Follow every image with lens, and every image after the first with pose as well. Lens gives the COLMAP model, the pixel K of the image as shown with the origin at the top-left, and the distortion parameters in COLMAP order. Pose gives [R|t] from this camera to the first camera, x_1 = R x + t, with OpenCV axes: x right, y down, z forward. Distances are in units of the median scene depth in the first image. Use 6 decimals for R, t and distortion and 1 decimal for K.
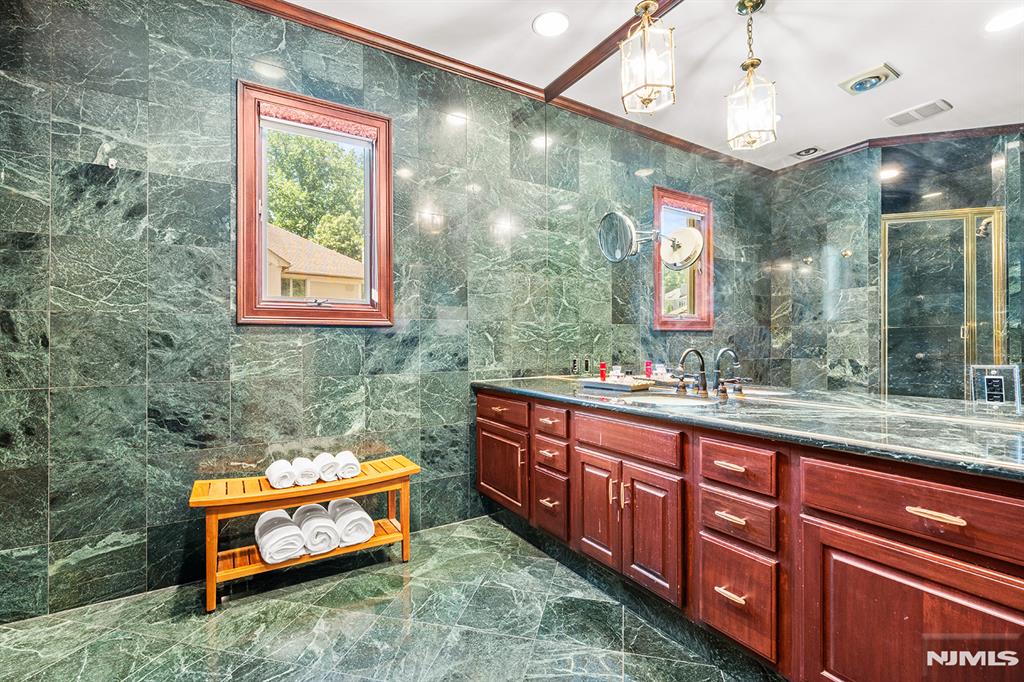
lens RADIAL K [[462.4, 0, 509.9], [0, 462.4, 343.1], [0, 0, 1]] dist [-0.001484, 0.000851]
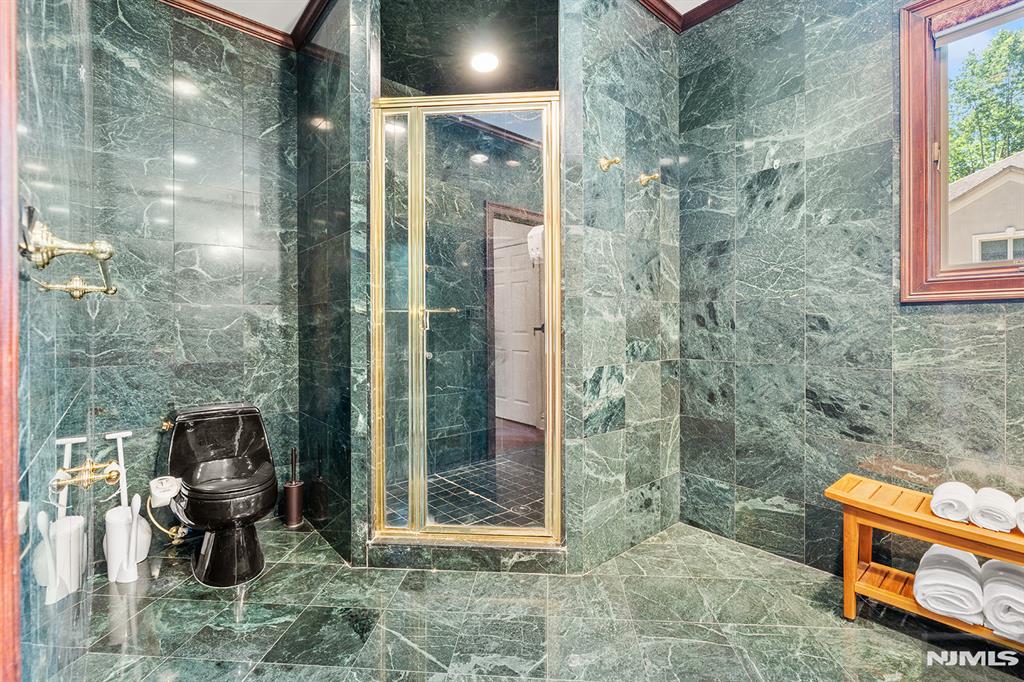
lens RADIAL K [[462.4, 0, 508.5], [0, 462.4, 331.4], [0, 0, 1]] dist [-0.001484, 0.000851]
pose [[0.162178, 0.012381, -0.986684, 0.130571], [0.001143, 0.999918, 0.012735, -0.001813], [0.986761, -0.003193, 0.162151, 0.175527]]
